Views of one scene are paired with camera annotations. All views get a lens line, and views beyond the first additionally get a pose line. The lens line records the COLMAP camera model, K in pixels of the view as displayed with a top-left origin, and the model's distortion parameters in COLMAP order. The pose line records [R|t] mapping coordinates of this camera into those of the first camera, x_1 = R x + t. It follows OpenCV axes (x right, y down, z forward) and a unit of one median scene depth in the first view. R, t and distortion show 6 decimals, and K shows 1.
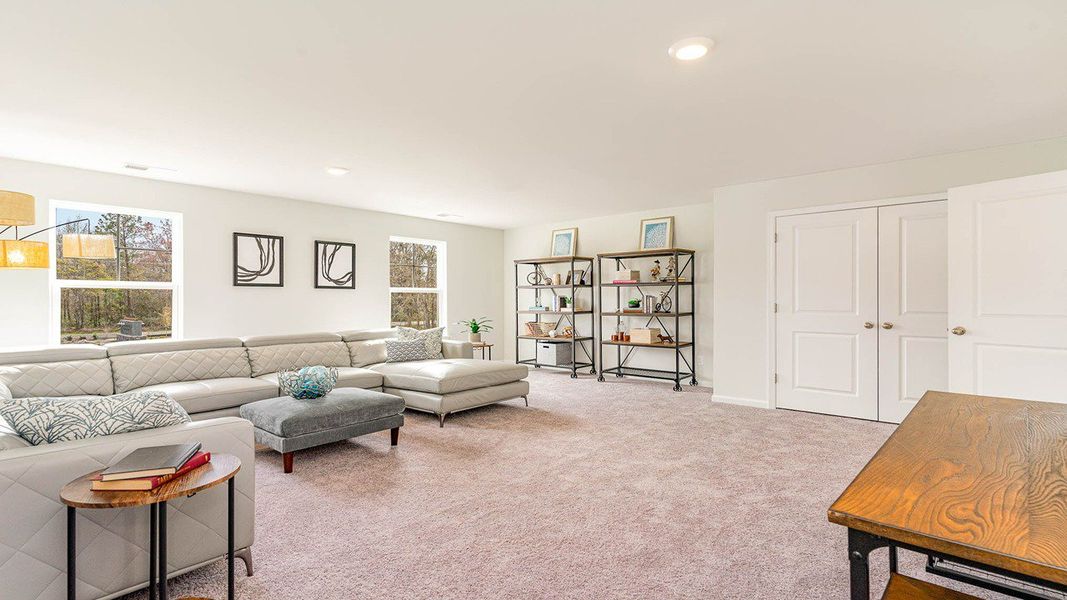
lens RADIAL K [[508.6, 0, 533.5], [0, 508.6, 300.0], [0, 0, 1]] dist [0.001934, -0.000100]
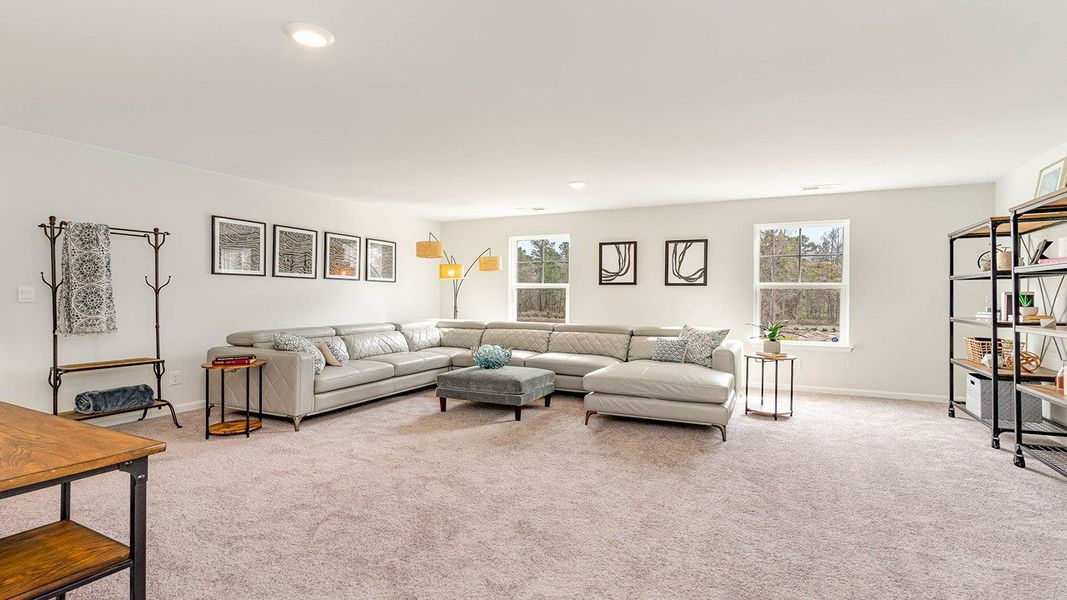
lens RADIAL K [[506.8, 0, 535.0], [0, 506.8, 302.2], [0, 0, 1]] dist [0.000485, -0.000501]
pose [[0.252759, 0.013292, -0.967438, 0.556184], [-0.011471, 0.999877, 0.010741, 0.003277], [0.967461, 0.008383, 0.252880, 0.491642]]
